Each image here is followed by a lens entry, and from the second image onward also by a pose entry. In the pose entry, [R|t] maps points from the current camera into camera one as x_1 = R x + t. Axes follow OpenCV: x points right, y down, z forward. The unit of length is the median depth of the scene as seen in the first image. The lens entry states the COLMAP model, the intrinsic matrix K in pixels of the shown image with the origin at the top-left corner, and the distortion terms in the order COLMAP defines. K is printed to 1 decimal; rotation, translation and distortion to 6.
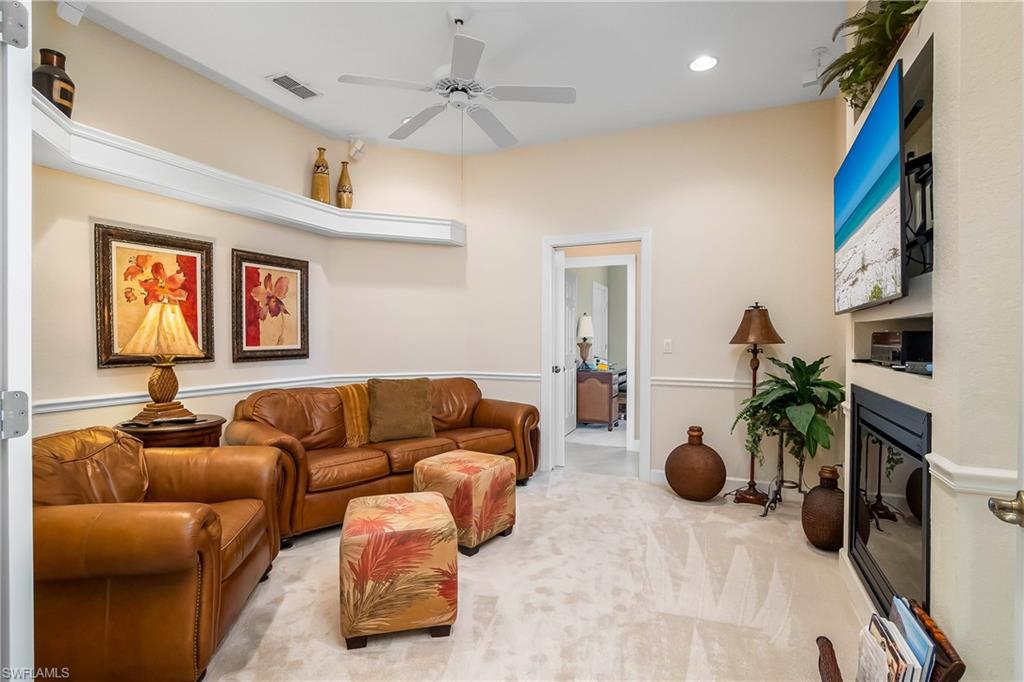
lens RADIAL K [[504.4, 0, 510.6], [0, 504.4, 339.9], [0, 0, 1]] dist [-0.000096, 0.000045]
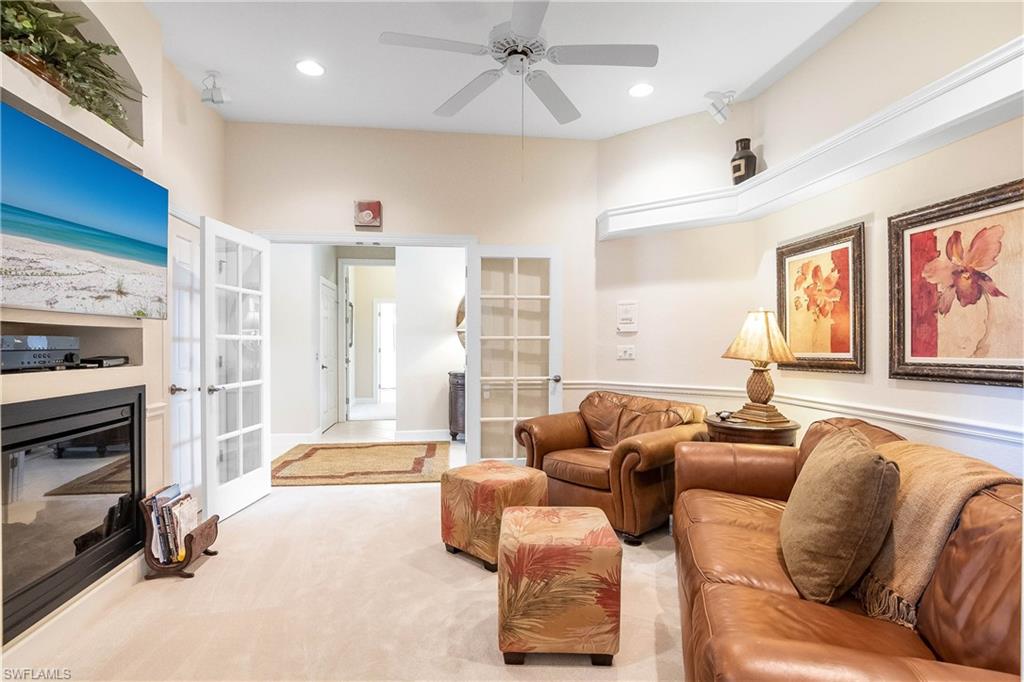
lens RADIAL K [[504.4, 0, 508.8], [0, 504.4, 342.1], [0, 0, 1]] dist [-0.000096, 0.000045]
pose [[-0.867568, -0.014106, -0.497118, 0.262823], [-0.018707, 0.999816, 0.004277, 0.001326], [0.496966, 0.013010, -0.867673, 1.336003]]
